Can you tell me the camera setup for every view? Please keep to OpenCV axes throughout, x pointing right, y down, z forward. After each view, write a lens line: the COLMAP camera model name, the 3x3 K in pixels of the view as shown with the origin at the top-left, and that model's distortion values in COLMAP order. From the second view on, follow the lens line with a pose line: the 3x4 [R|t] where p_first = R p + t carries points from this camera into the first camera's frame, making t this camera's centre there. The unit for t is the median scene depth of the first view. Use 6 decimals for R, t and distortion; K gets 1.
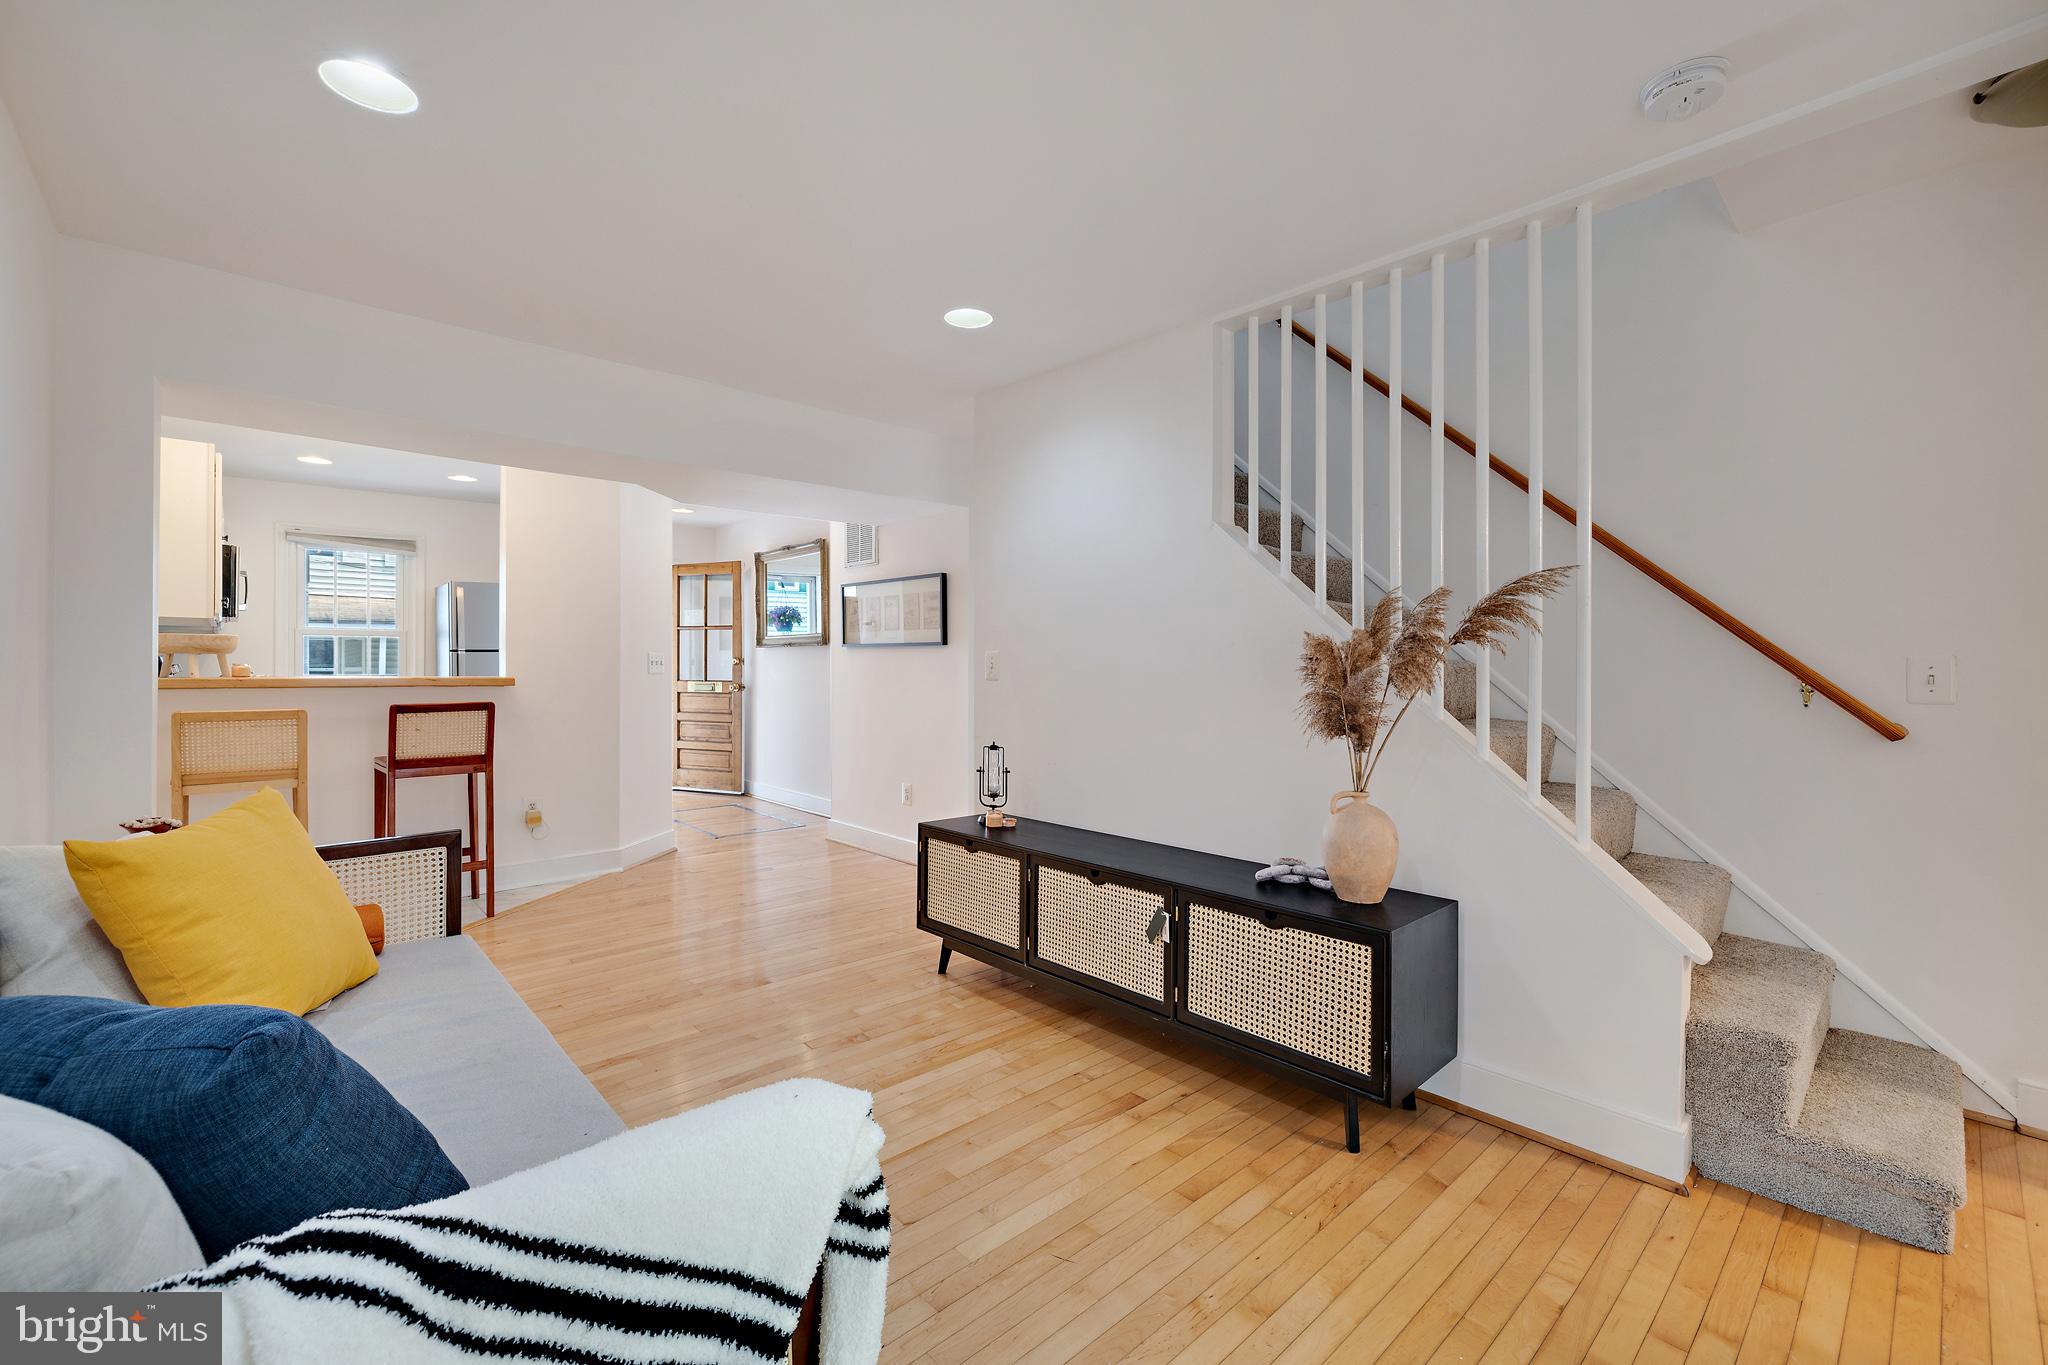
lens RADIAL K [[856.8, 0, 1020.6], [0, 856.8, 666.2], [0, 0, 1]] dist [-0.001695, 0.000378]
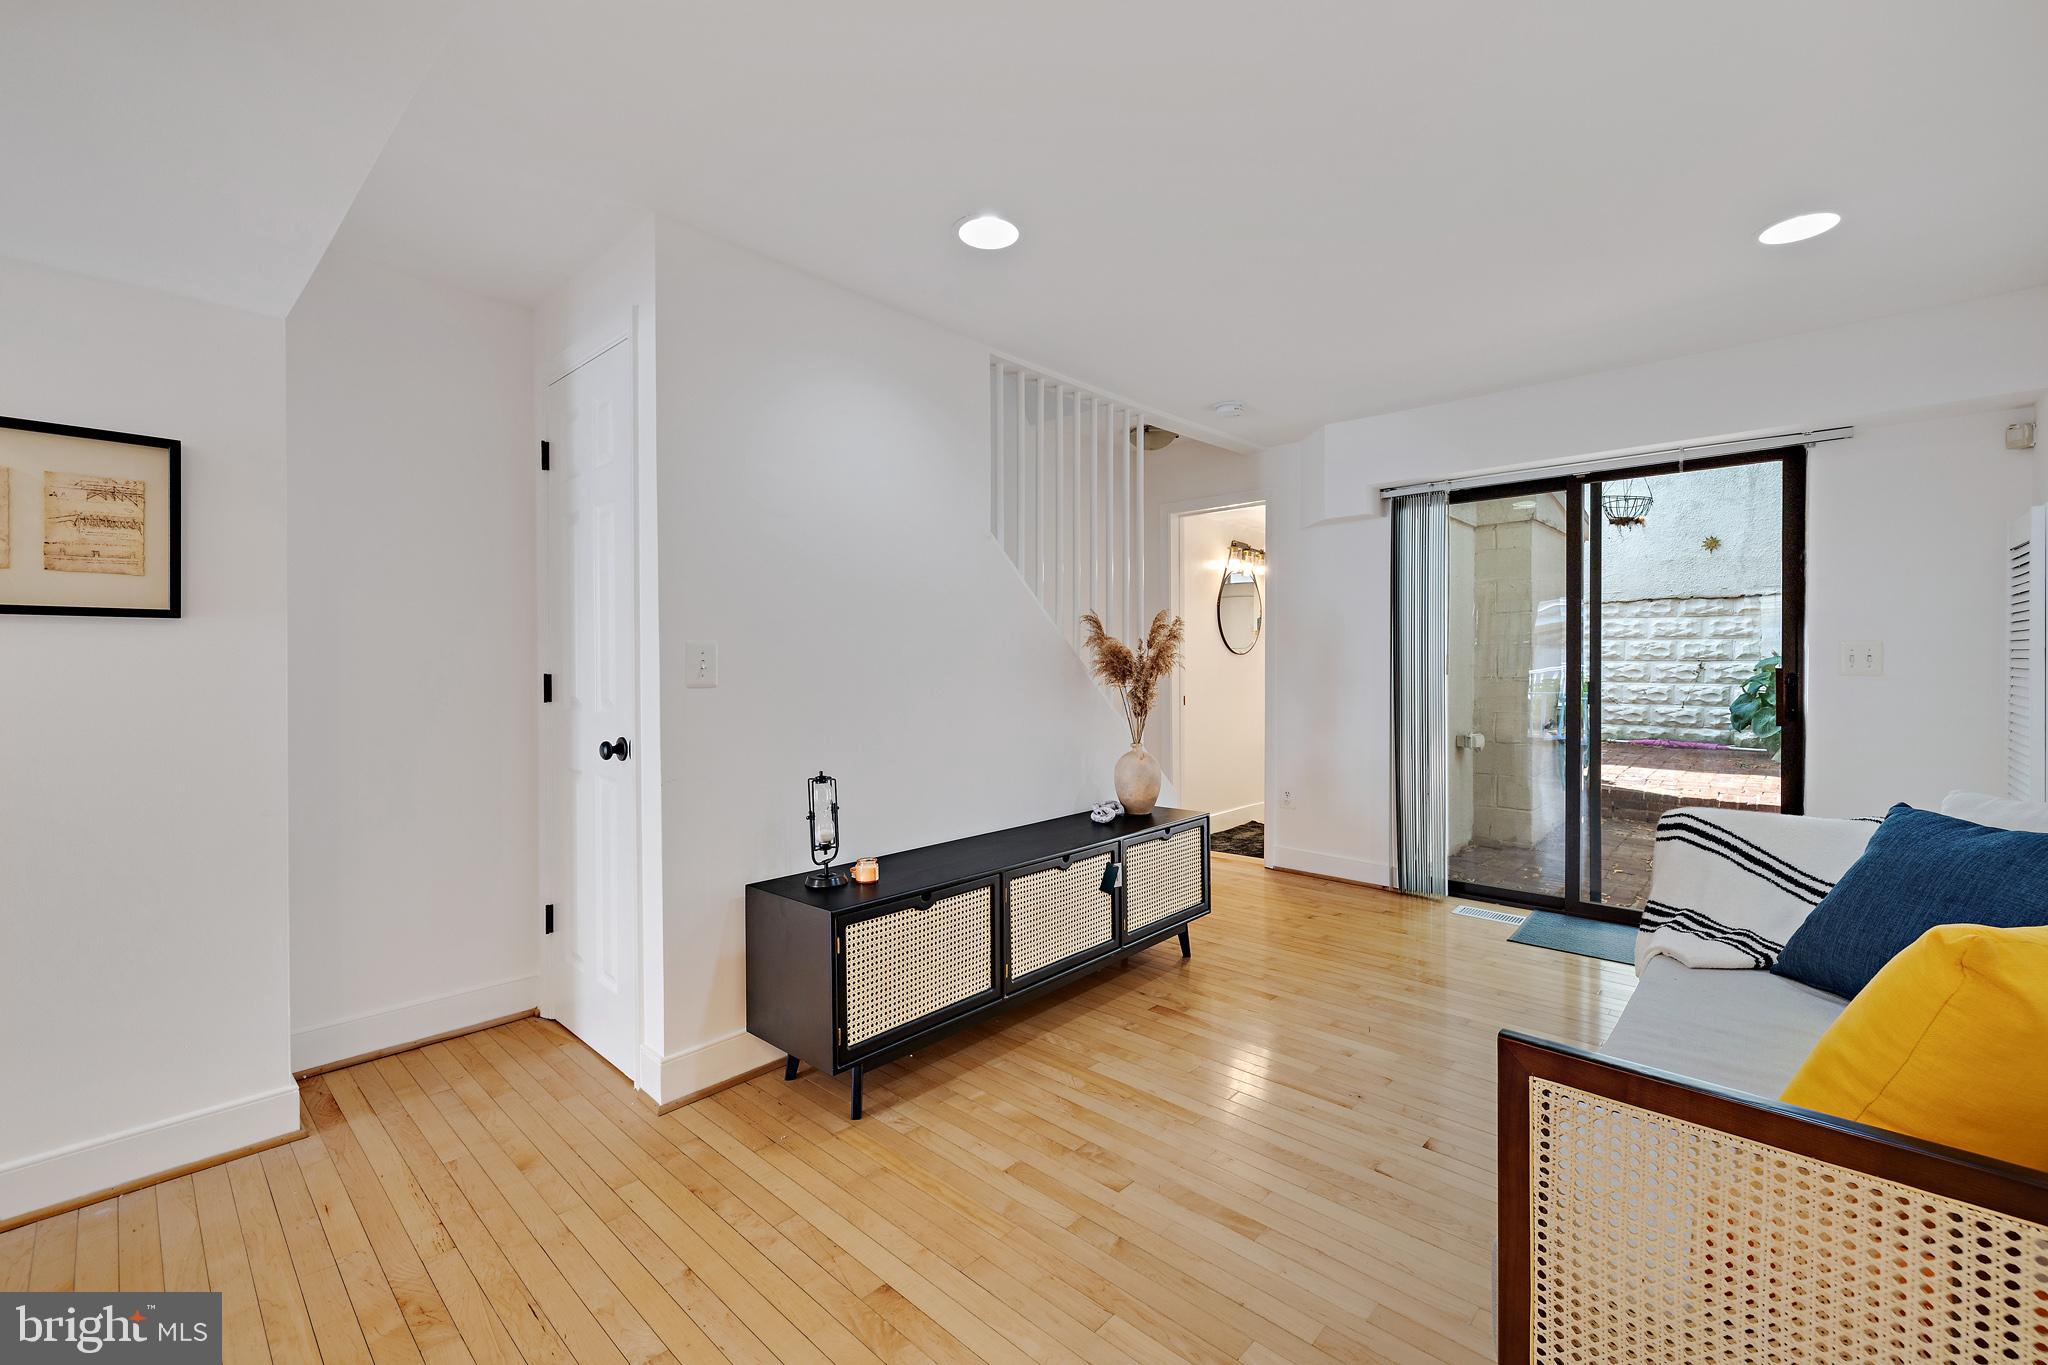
lens RADIAL K [[856.8, 0, 1020.6], [0, 856.8, 666.2], [0, 0, 1]] dist [-0.001695, 0.000378]
pose [[-0.085412, -0.006345, 0.996326, -0.662022], [0.004921, 0.999965, 0.006790, -0.002559], [-0.996334, 0.005483, -0.085378, 0.790162]]
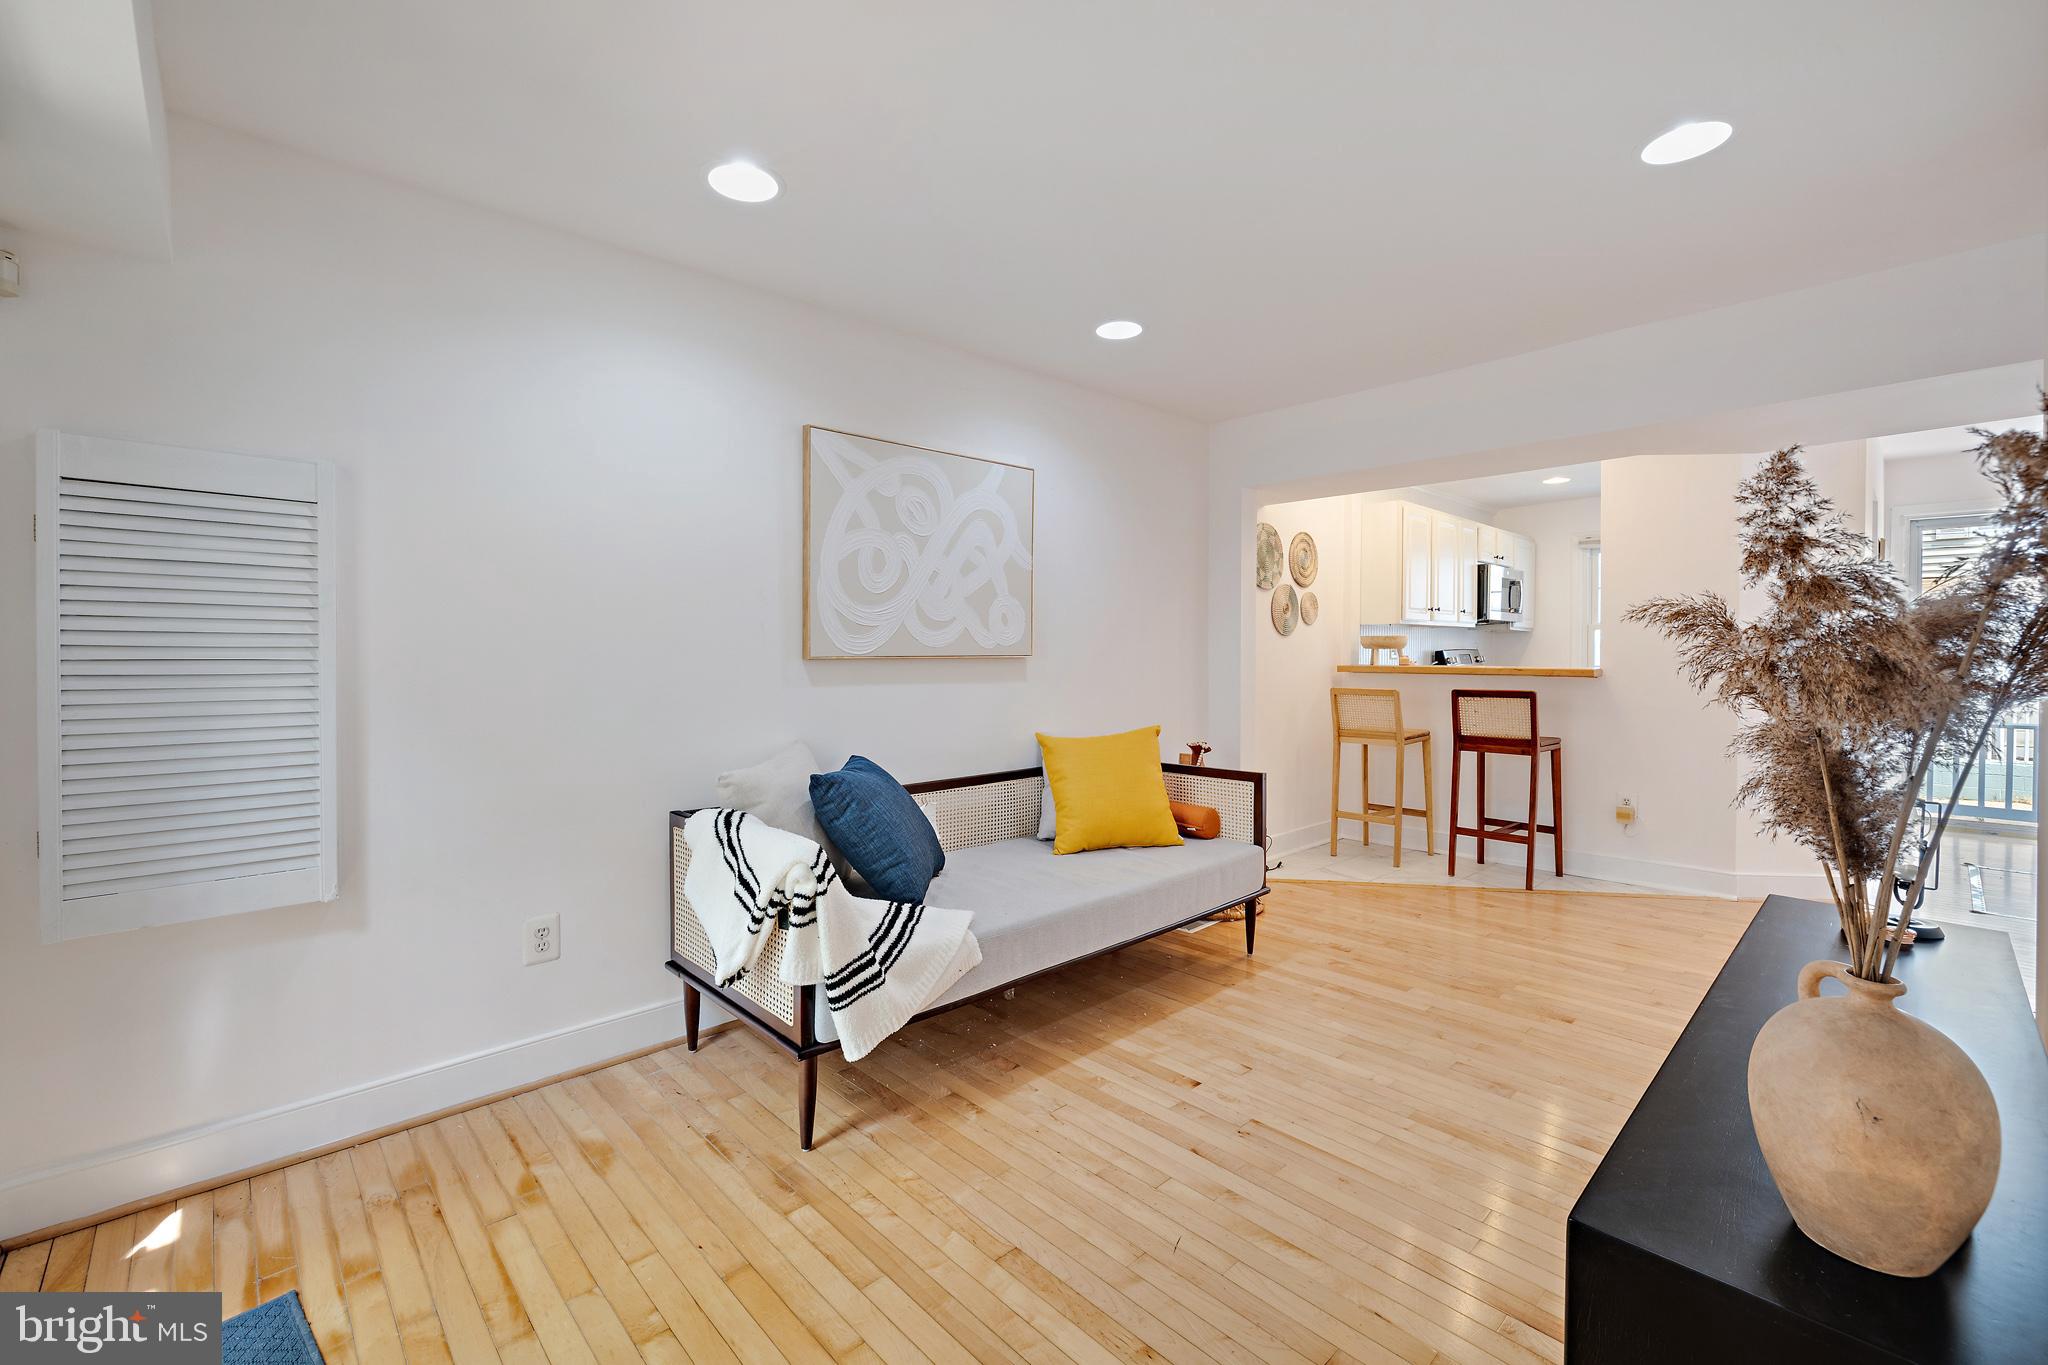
lens RADIAL K [[856.8, 0, 1020.6], [0, 856.8, 666.2], [0, 0, 1]] dist [-0.001695, 0.000378]
pose [[0.017261, 0.013780, -0.999756, 0.464978], [-0.001119, 0.999905, 0.013763, -0.003944], [0.999850, 0.000881, 0.017275, 0.351278]]
